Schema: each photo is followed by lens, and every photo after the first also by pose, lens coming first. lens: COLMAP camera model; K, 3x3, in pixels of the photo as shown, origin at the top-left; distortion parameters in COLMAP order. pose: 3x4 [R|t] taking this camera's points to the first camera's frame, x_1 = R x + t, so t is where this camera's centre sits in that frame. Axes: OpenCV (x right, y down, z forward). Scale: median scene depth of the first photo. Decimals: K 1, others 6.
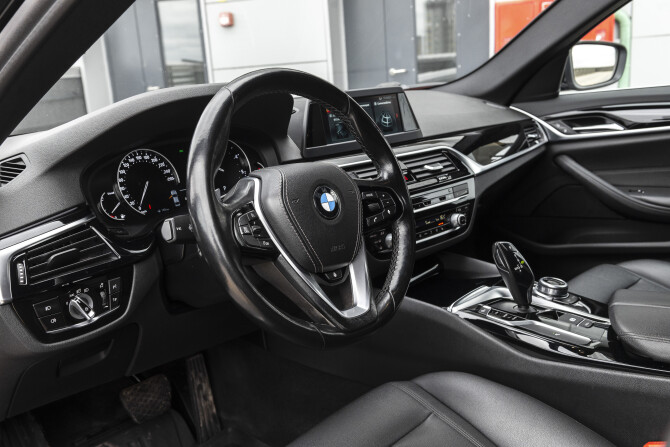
lens RADIAL K [[627.6, 0, 335.0], [0, 627.6, 223.5], [0, 0, 1]] dist [-0.014042, 0.000999]
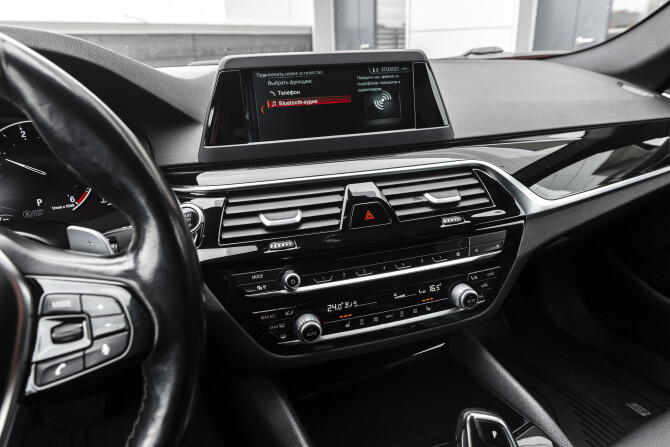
lens RADIAL K [[483.7, 0, 336.9], [0, 483.7, 224.6], [0, 0, 1]] dist [-0.000386, -0.000600]
pose [[0.923281, 0.173570, -0.342675, 0.217717], [-0.126037, 0.979589, 0.156591, -0.118960], [0.362860, -0.101388, 0.926312, 0.526692]]
